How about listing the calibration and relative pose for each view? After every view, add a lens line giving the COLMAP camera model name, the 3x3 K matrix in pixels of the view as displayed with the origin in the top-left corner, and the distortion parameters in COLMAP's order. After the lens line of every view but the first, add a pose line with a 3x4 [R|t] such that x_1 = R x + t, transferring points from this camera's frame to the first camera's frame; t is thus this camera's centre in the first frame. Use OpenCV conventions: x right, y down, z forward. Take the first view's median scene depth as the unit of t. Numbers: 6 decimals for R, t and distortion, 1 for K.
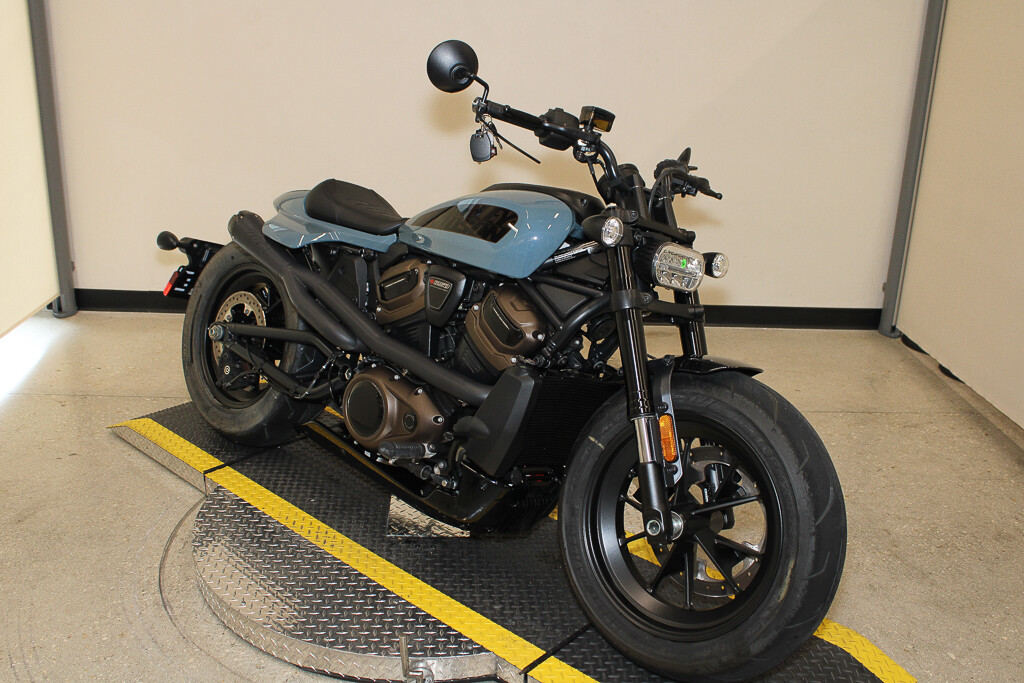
lens RADIAL K [[961.5, 0, 512.0], [0, 961.5, 341.5], [0, 0, 1]] dist [-0.105441, 0.009013]
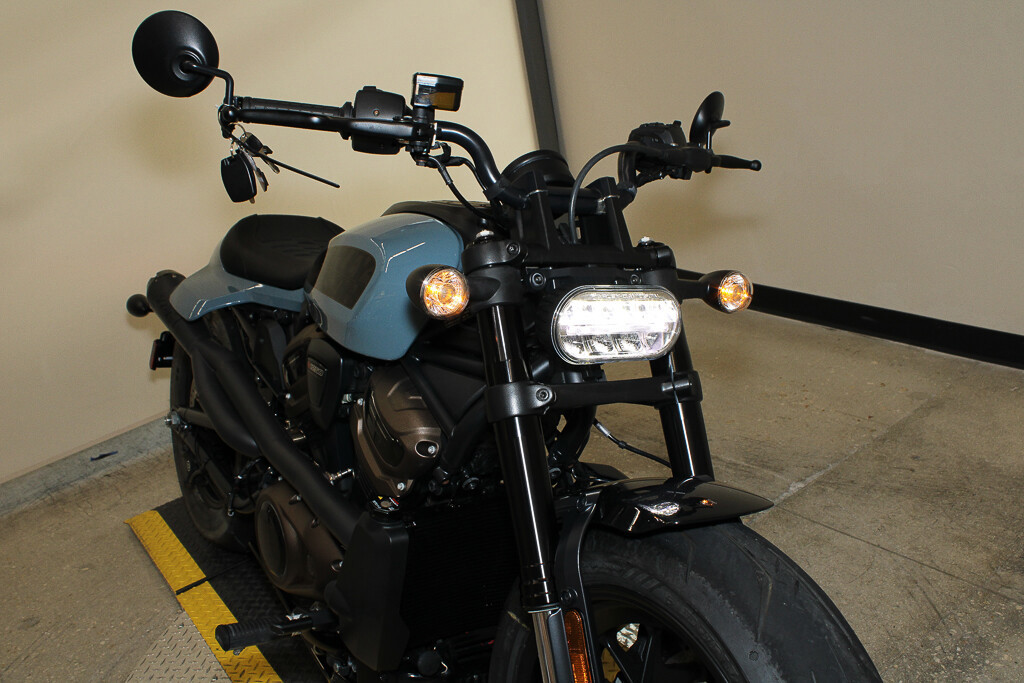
lens RADIAL K [[961.5, 0, 512.0], [0, 961.5, 341.5], [0, 0, 1]] dist [-0.105441, 0.009013]
pose [[0.953137, -0.102374, -0.284691, 0.275685], [0.115389, 0.992889, 0.029282, -0.090715], [0.279669, -0.060760, 0.958172, 0.433980]]
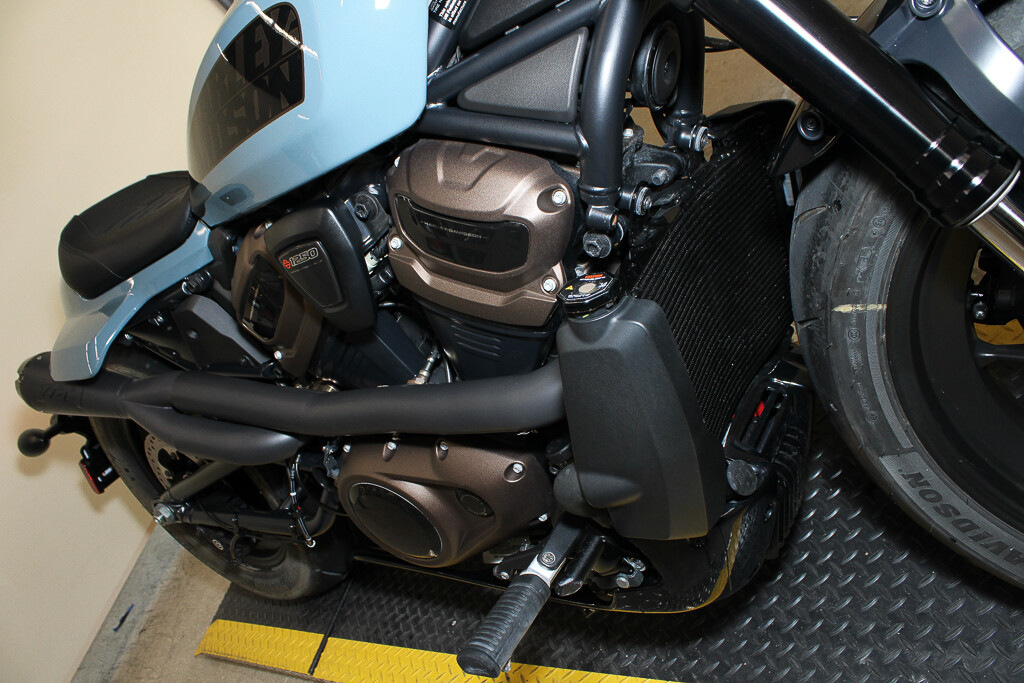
lens RADIAL K [[852.1, 0, 509.9], [0, 852.1, 348.4], [0, 0, 1]] dist [-0.173523, 0.153322]
pose [[0.722424, -0.669040, -0.174611, 0.035350], [0.691441, 0.697646, 0.187617, -0.041476], [-0.003707, -0.256272, 0.966598, 0.685790]]
